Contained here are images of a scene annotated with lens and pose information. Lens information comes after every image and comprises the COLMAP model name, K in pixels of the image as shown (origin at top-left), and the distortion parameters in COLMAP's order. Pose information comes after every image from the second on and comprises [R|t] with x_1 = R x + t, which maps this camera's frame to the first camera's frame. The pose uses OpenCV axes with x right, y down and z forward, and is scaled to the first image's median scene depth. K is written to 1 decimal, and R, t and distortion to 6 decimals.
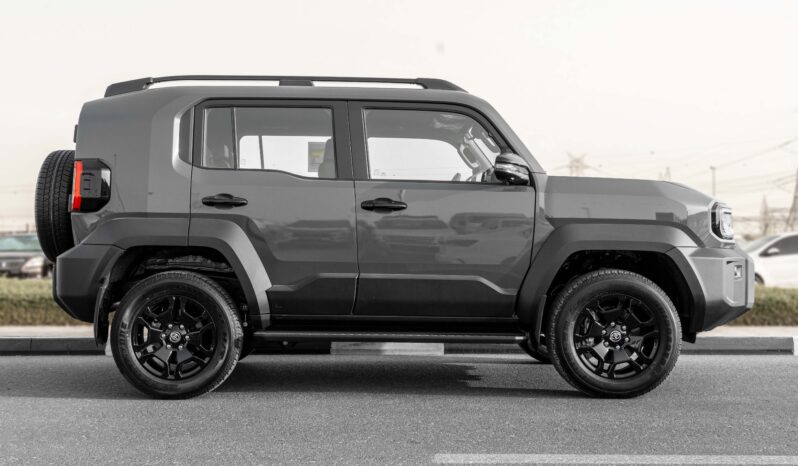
lens RADIAL K [[778.5, 0, 414.1], [0, 778.5, 244.6], [0, 0, 1]] dist [-0.013428, 0.000000]
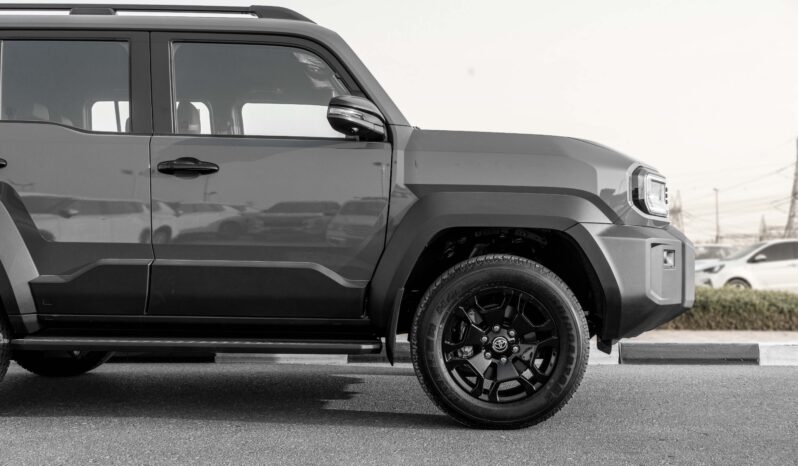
lens RADIAL K [[778.5, 0, 398.4], [0, 778.5, 237.6], [0, 0, 1]] dist [-0.013428, 0.000000]
pose [[0.999999, 0.000879, -0.000657, 0.162642], [-0.000888, 0.999905, -0.013763, 0.026568], [0.000645, 0.013764, 0.999905, 0.259790]]
